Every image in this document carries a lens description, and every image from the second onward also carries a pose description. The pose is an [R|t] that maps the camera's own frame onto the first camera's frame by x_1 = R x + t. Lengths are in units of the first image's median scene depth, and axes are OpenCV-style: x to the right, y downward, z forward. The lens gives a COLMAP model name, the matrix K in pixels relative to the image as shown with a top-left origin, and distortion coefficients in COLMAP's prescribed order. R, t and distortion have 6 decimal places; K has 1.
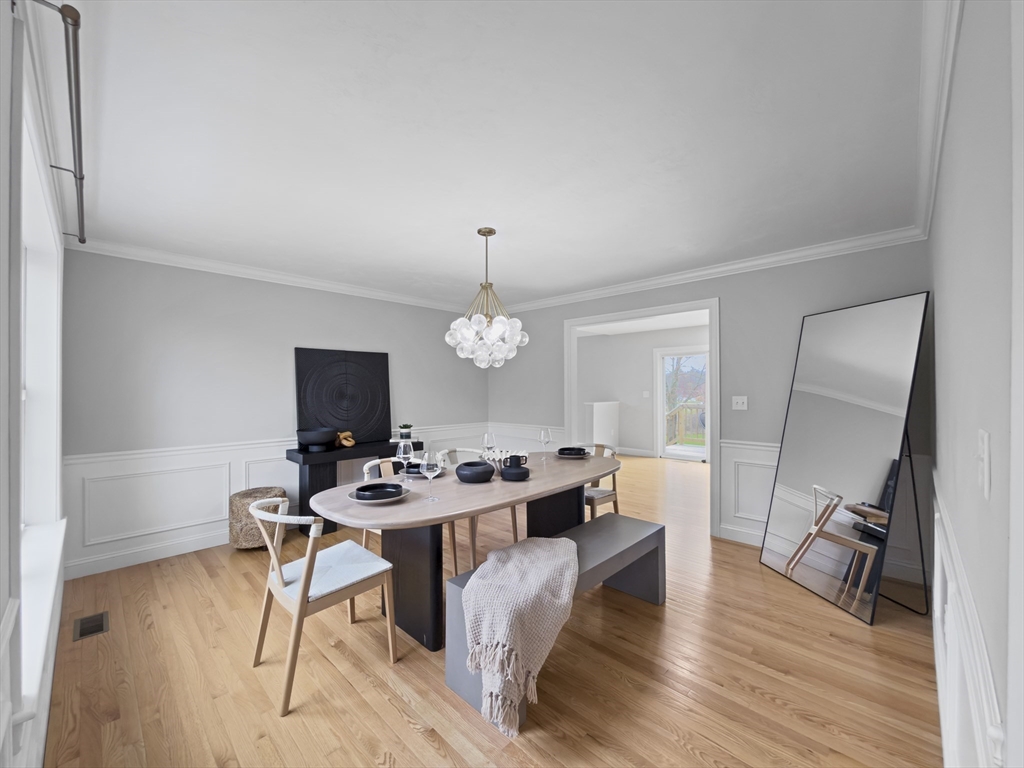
lens RADIAL K [[412.7, 0, 512.0], [0, 412.7, 384.0], [0, 0, 1]] dist [-0.001541, 0.000022]
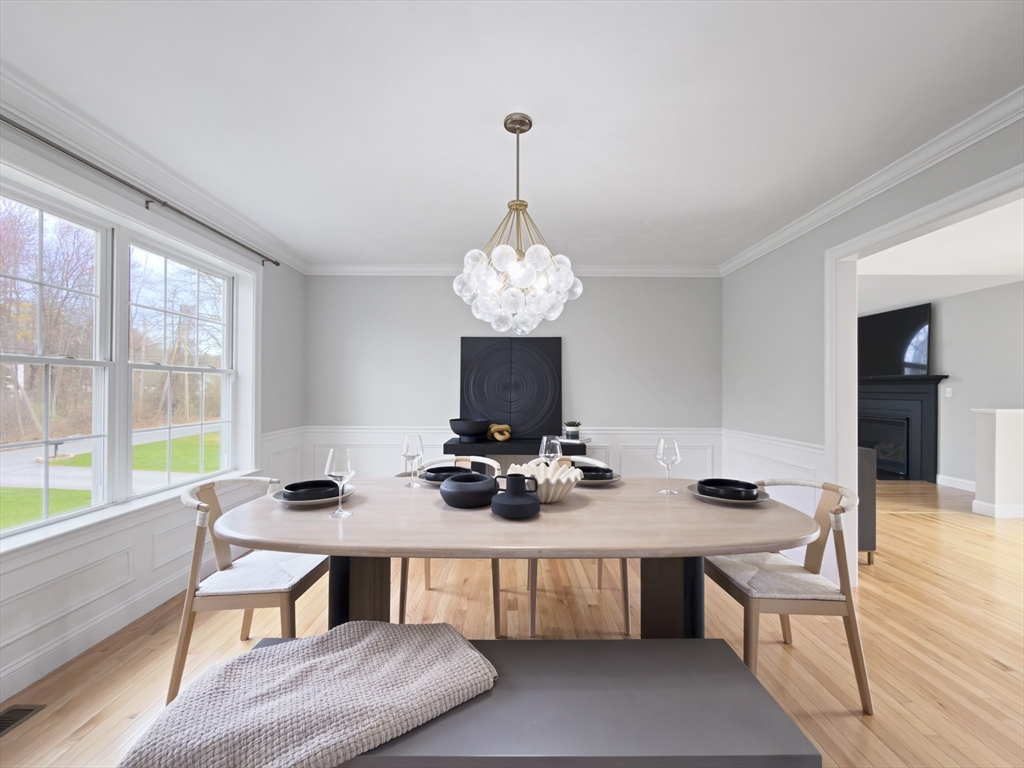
lens RADIAL K [[414.2, 0, 514.3], [0, 414.2, 386.5], [0, 0, 1]] dist [0.000665, 0.000217]
pose [[0.699237, -0.000513, -0.714890, 0.316610], [-0.000294, 0.999999, -0.001005, 0.036995], [0.714890, 0.000913, 0.699236, 0.431880]]
